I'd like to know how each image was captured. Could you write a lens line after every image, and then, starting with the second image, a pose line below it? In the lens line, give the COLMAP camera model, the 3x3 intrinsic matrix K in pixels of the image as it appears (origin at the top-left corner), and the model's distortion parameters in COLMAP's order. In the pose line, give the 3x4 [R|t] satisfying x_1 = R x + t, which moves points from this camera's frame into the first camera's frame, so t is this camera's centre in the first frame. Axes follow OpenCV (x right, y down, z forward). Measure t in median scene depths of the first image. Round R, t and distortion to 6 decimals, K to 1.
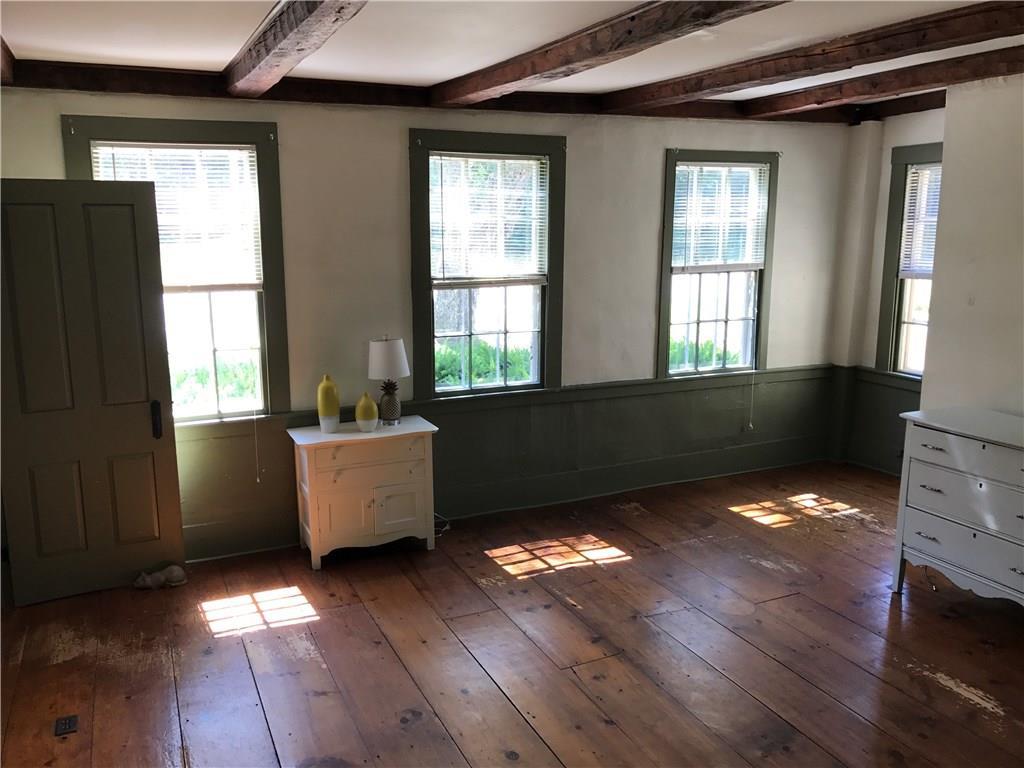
lens RADIAL K [[845.3, 0, 513.0], [0, 845.3, 384.6], [0, 0, 1]] dist [0.019134, 0.000644]
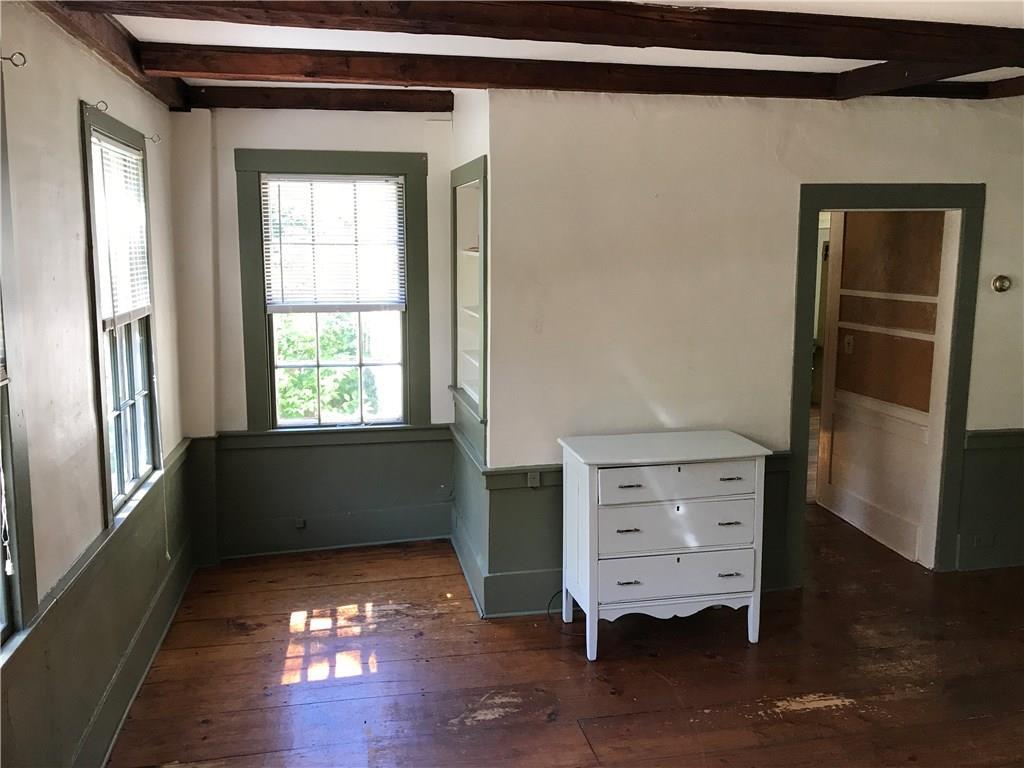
lens RADIAL K [[845.3, 0, 512.6], [0, 845.3, 379.9], [0, 0, 1]] dist [0.019134, 0.000644]
pose [[0.241225, -0.153130, 0.958312, -0.292963], [0.184744, 0.976661, 0.109558, -0.120855], [-0.952722, 0.150614, 0.263885, 0.641271]]
